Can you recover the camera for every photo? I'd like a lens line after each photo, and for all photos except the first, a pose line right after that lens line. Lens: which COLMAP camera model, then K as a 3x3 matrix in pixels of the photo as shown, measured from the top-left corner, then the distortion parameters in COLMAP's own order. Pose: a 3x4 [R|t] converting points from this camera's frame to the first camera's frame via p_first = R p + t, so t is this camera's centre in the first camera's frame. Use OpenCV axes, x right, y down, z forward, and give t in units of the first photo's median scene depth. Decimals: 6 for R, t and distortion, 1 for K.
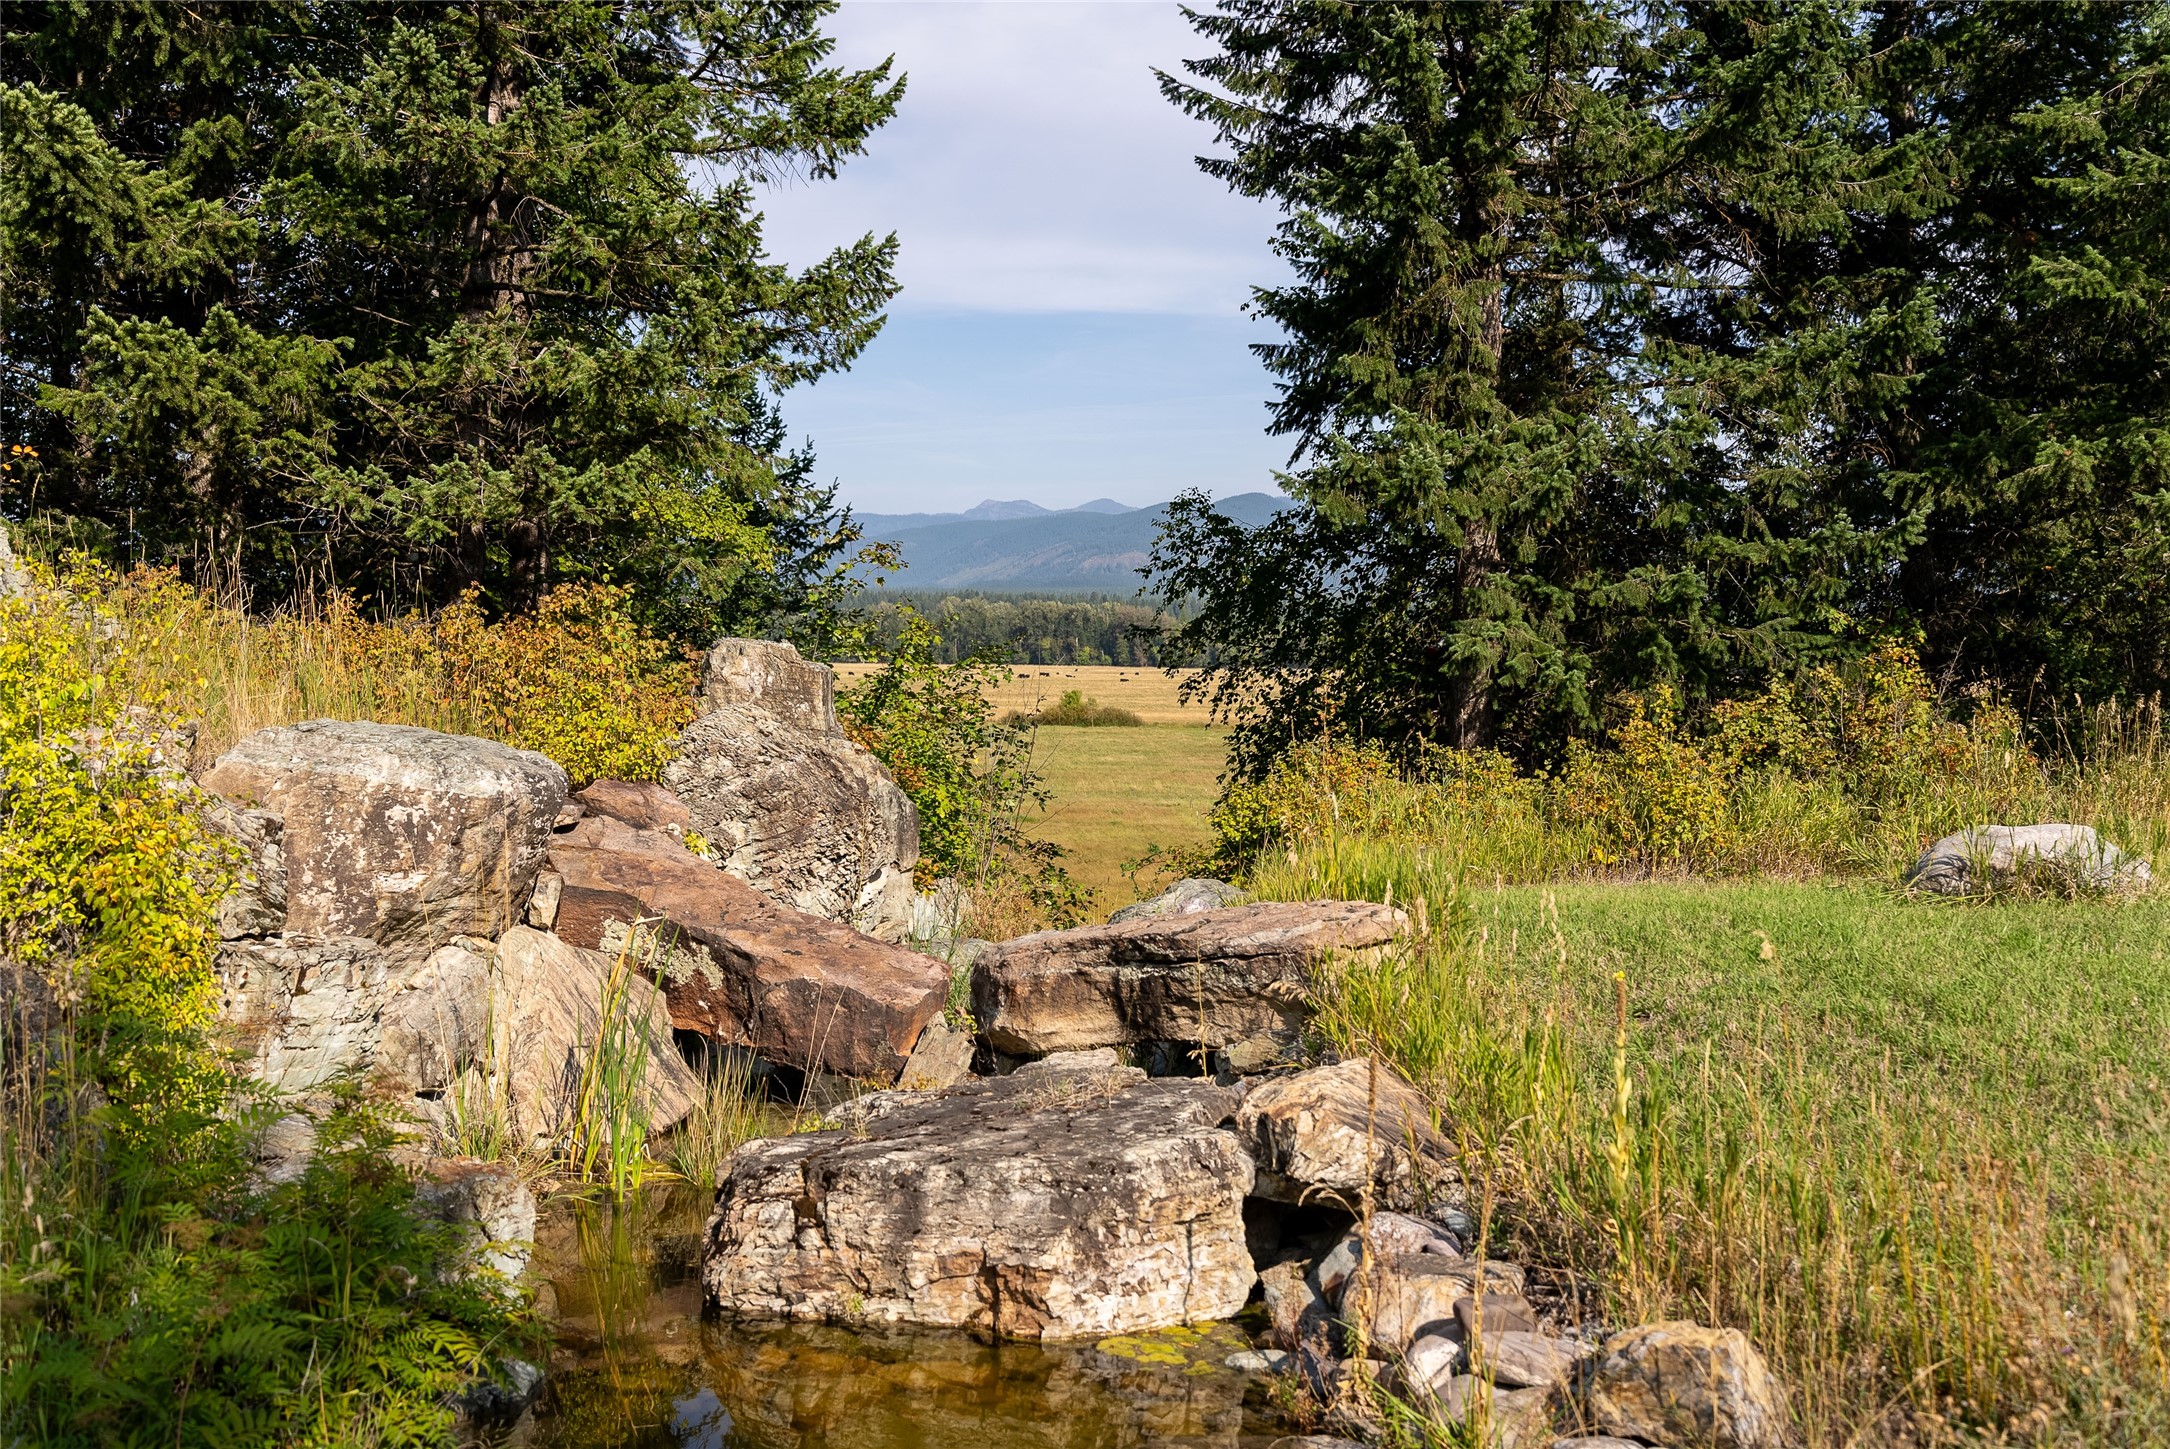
lens RADIAL K [[2356.7, 0, 1085.0], [0, 2356.7, 724.5], [0, 0, 1]] dist [0.068847, 0.002956]
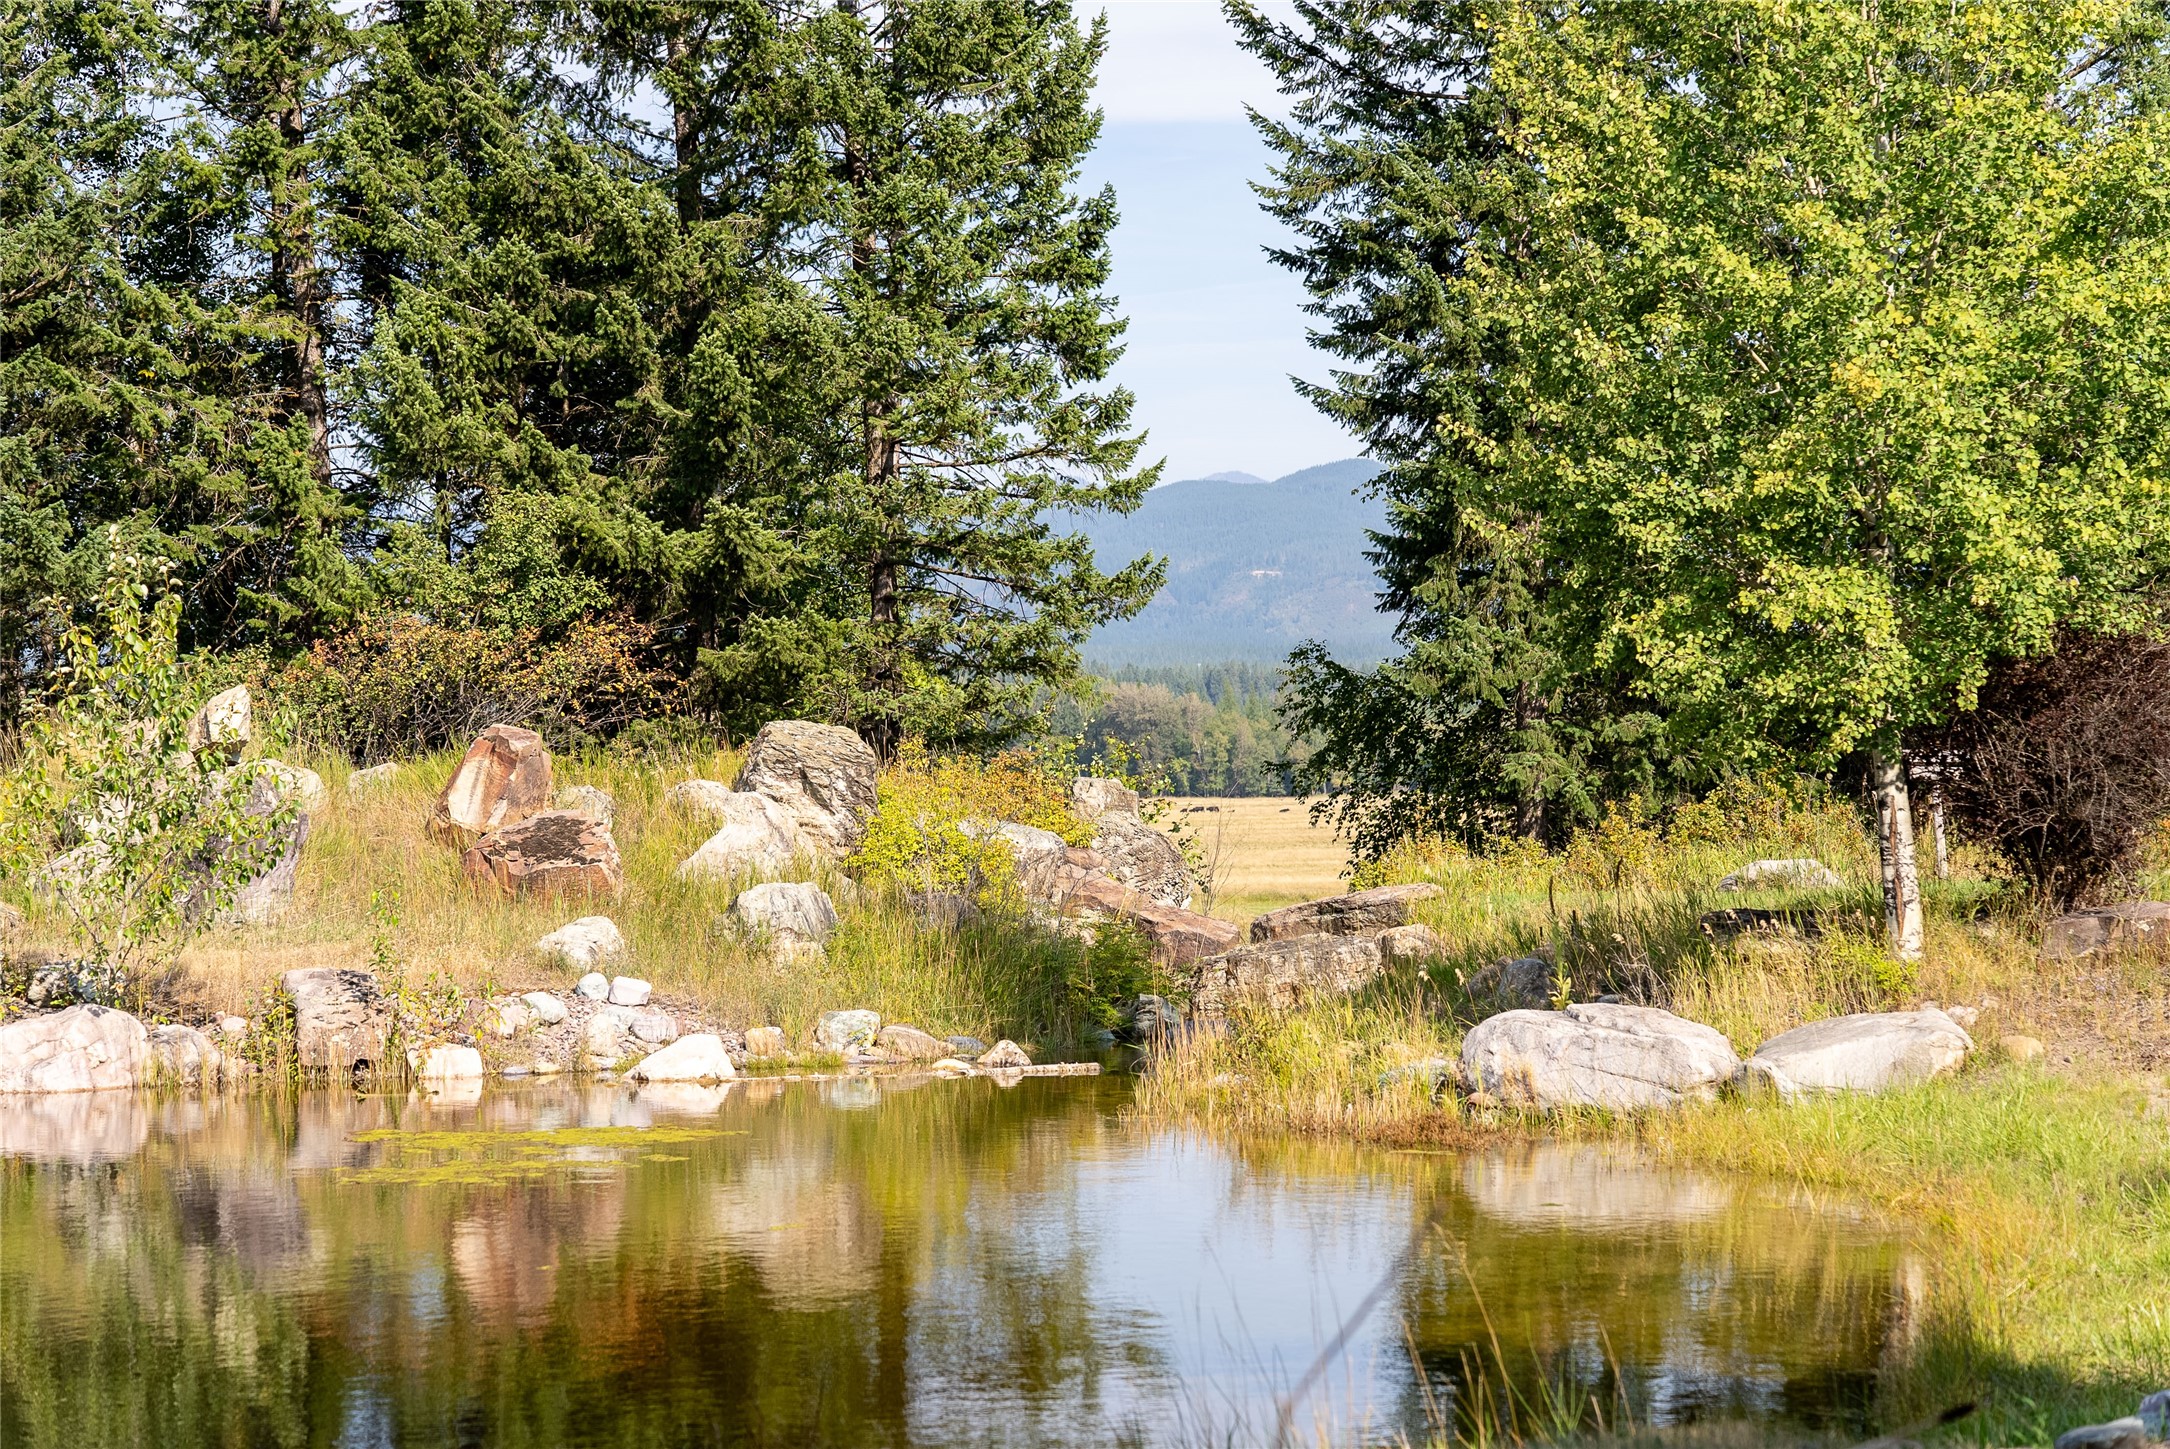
lens RADIAL K [[4670.2, 0, 1085.0], [0, 4670.2, 724.5], [0, 0, 1]] dist [0.043970, 0.091342]
pose [[0.999542, -0.027015, 0.013633, -0.151474], [0.027590, 0.998654, -0.043926, 0.060809], [-0.012428, 0.044282, 0.998942, -1.974458]]
